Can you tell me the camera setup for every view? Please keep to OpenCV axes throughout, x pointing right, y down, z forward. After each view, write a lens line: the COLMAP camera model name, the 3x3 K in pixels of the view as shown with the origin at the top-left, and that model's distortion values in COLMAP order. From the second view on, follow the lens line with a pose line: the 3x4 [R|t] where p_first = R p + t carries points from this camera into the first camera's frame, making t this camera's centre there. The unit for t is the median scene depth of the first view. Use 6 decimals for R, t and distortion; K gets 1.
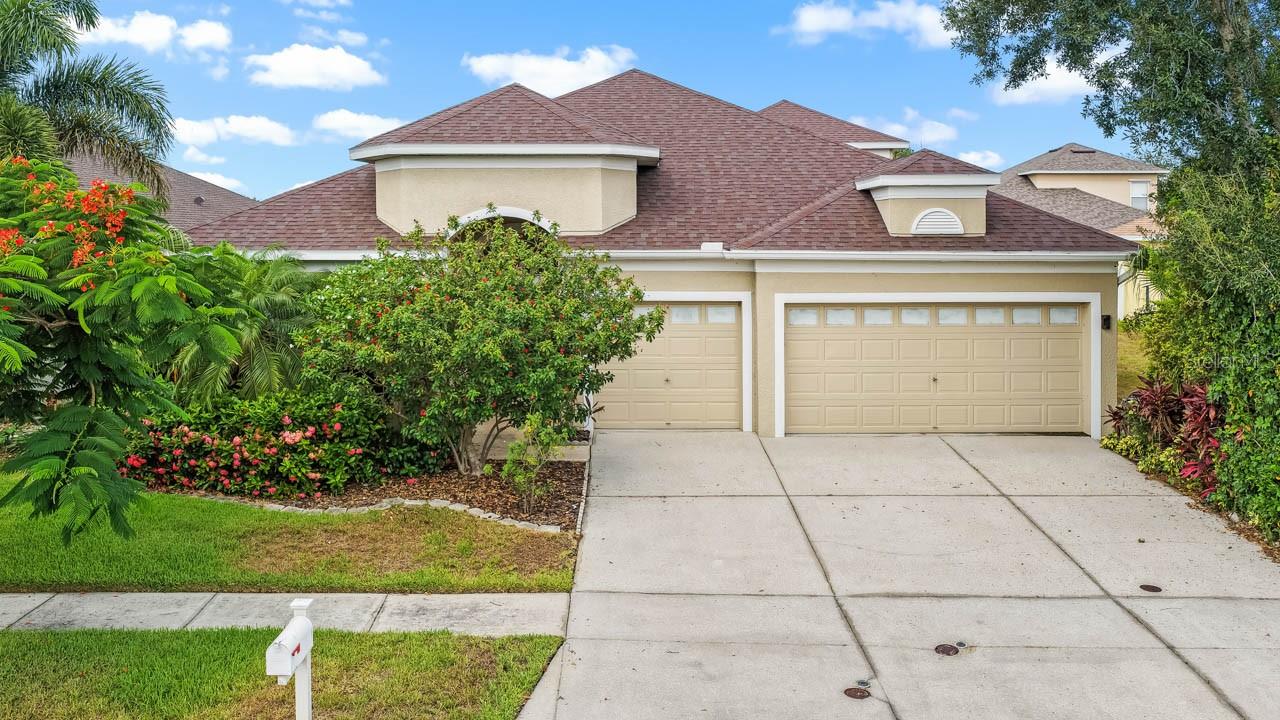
lens RADIAL K [[1063.3, 0, 640.0], [0, 1063.3, 360.0], [0, 0, 1]] dist [-0.000918, 0.002866]
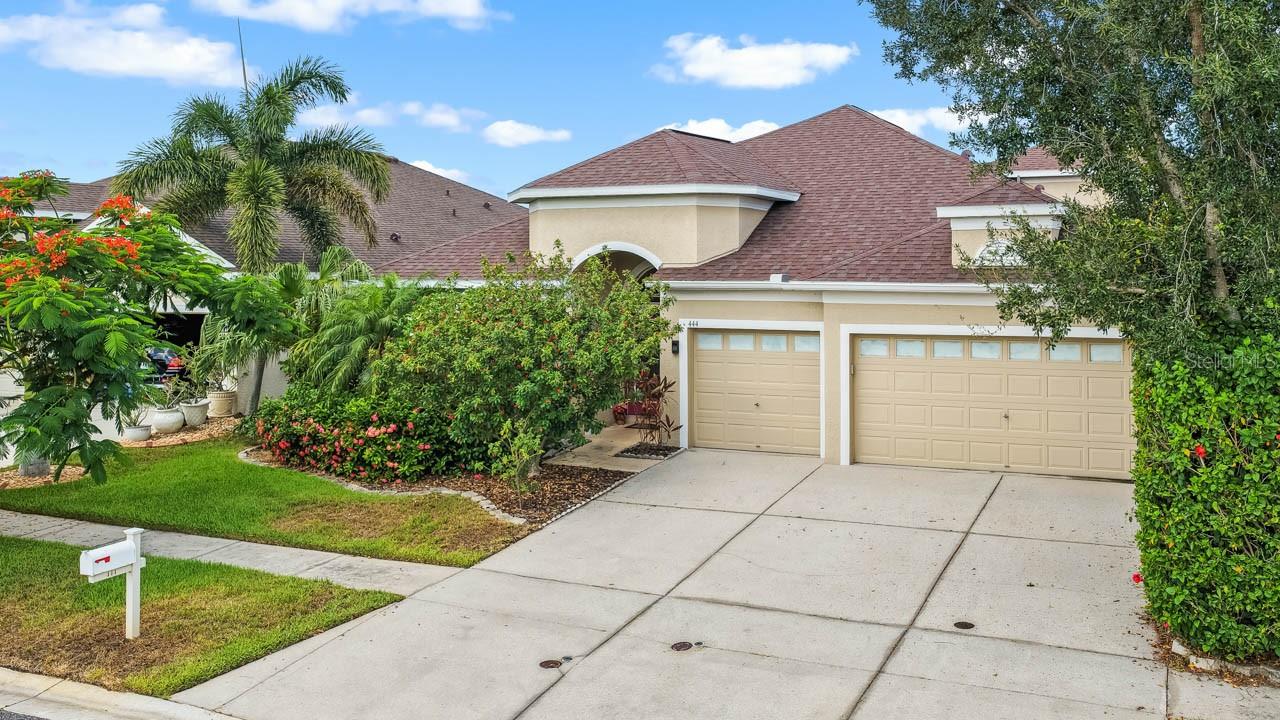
lens RADIAL K [[1063.3, 0, 640.0], [0, 1063.3, 360.0], [0, 0, 1]] dist [-0.000918, 0.002866]
pose [[0.926427, 0.032493, -0.375069, 0.412853], [-0.043290, 0.998854, -0.020393, 0.001725], [0.373976, 0.035129, 0.926773, -0.025290]]
